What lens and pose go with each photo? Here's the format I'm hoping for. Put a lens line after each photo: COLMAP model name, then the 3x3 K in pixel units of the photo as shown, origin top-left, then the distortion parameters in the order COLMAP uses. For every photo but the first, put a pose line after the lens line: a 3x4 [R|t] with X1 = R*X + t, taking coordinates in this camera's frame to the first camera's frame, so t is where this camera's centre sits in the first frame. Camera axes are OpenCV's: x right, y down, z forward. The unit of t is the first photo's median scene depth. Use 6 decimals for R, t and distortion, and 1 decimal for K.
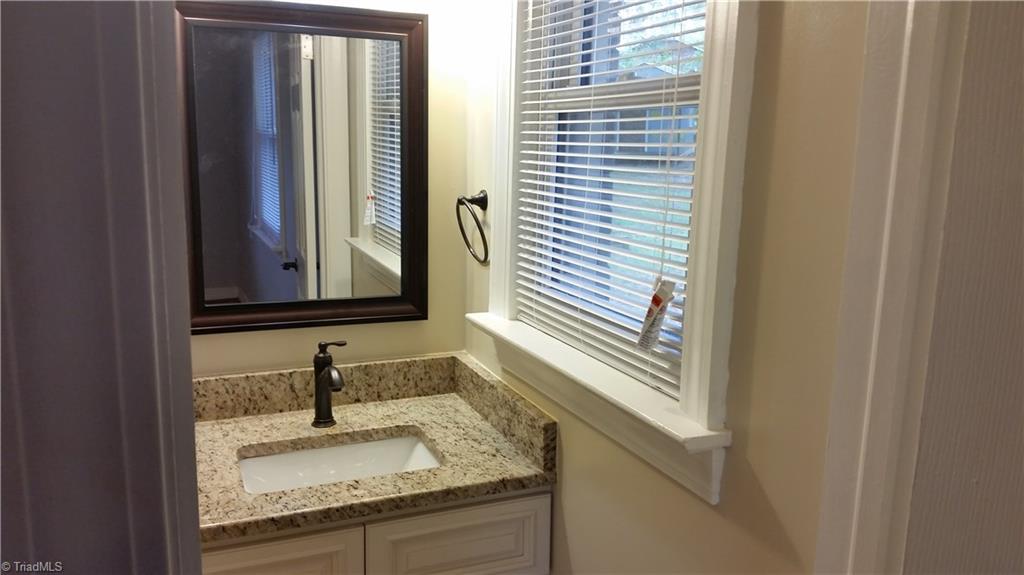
lens RADIAL K [[828.2, 0, 517.5], [0, 828.2, 294.5], [0, 0, 1]] dist [0.159750, -0.332761]
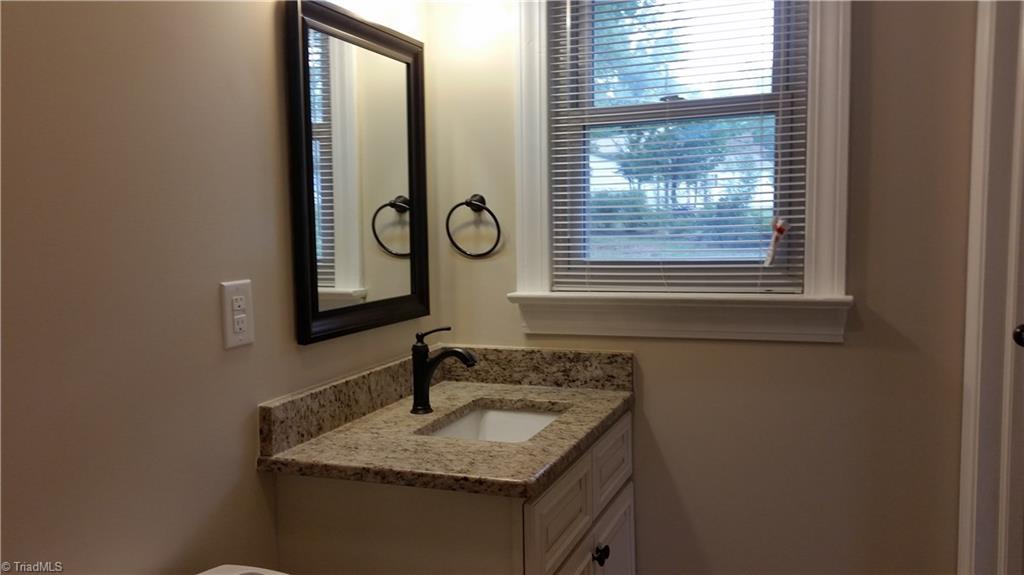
lens RADIAL K [[828.2, 0, 517.5], [0, 828.2, 294.5], [0, 0, 1]] dist [0.159750, -0.332761]
pose [[0.685367, -0.094690, 0.722015, -0.884600], [0.167803, 0.985362, -0.030058, 0.060832], [-0.708600, 0.141757, 0.691224, 0.170666]]
